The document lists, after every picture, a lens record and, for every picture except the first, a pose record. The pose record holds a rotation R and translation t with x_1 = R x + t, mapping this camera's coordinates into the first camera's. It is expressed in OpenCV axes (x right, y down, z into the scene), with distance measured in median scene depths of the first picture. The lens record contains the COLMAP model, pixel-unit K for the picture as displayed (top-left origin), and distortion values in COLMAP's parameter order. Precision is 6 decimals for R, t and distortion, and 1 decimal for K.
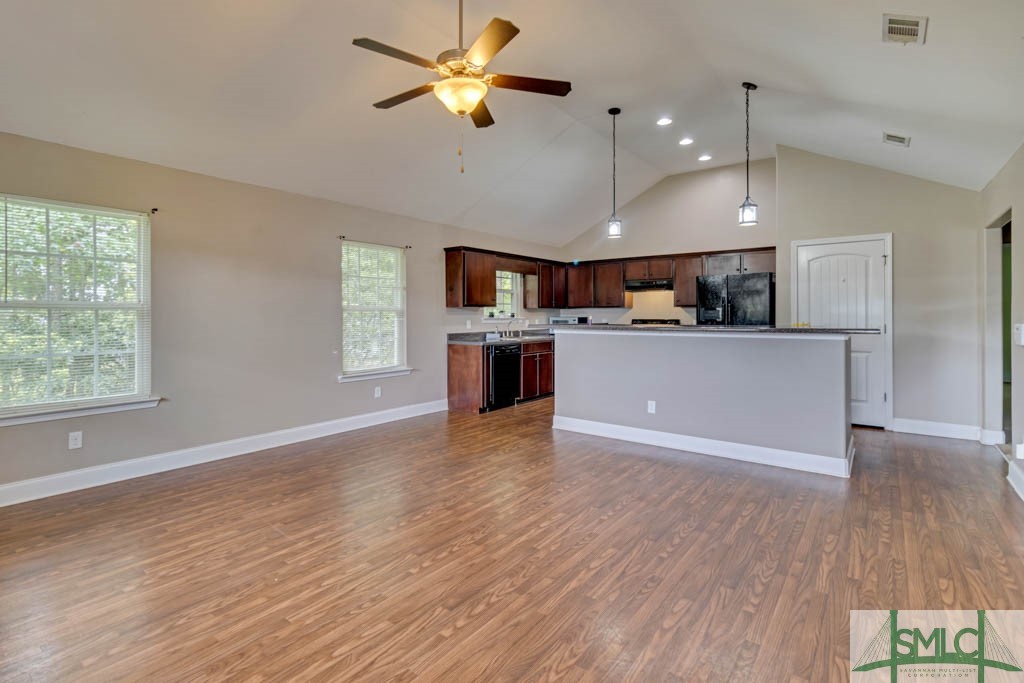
lens RADIAL K [[482.0, 0, 512.0], [0, 482.0, 316.5], [0, 0, 1]] dist [-0.000676, 0.000008]
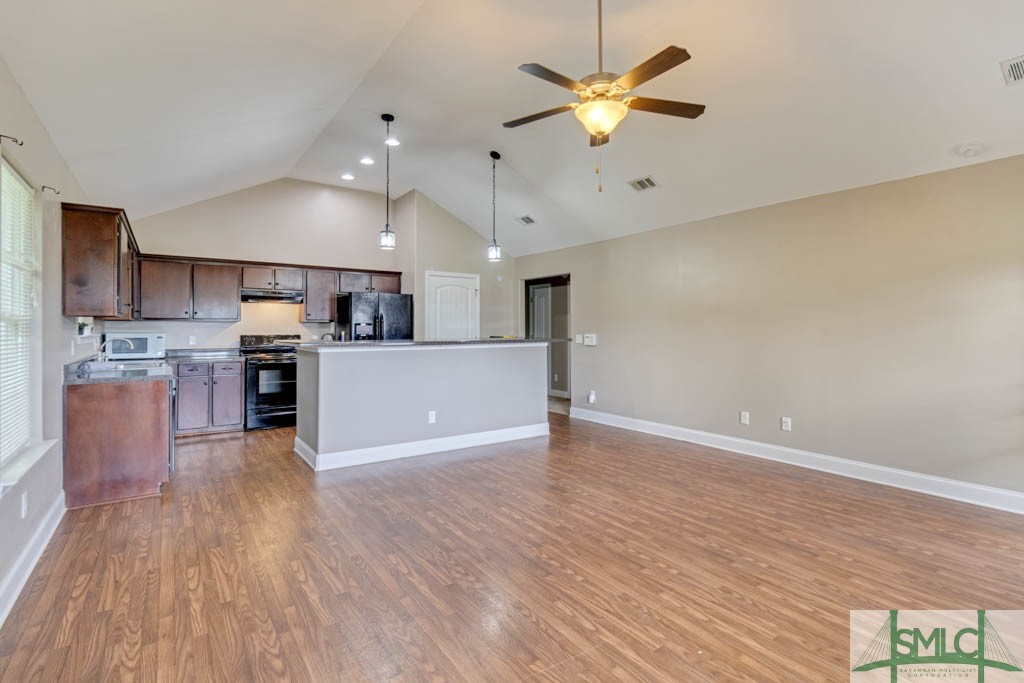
lens RADIAL K [[484.4, 0, 510.4], [0, 484.4, 326.3], [0, 0, 1]] dist [-0.000327, 0.000377]
pose [[0.300558, 0.008282, 0.953728, -0.600050], [0.003562, 0.999946, -0.009806, -0.000372], [-0.953757, 0.006344, 0.300512, 0.460809]]
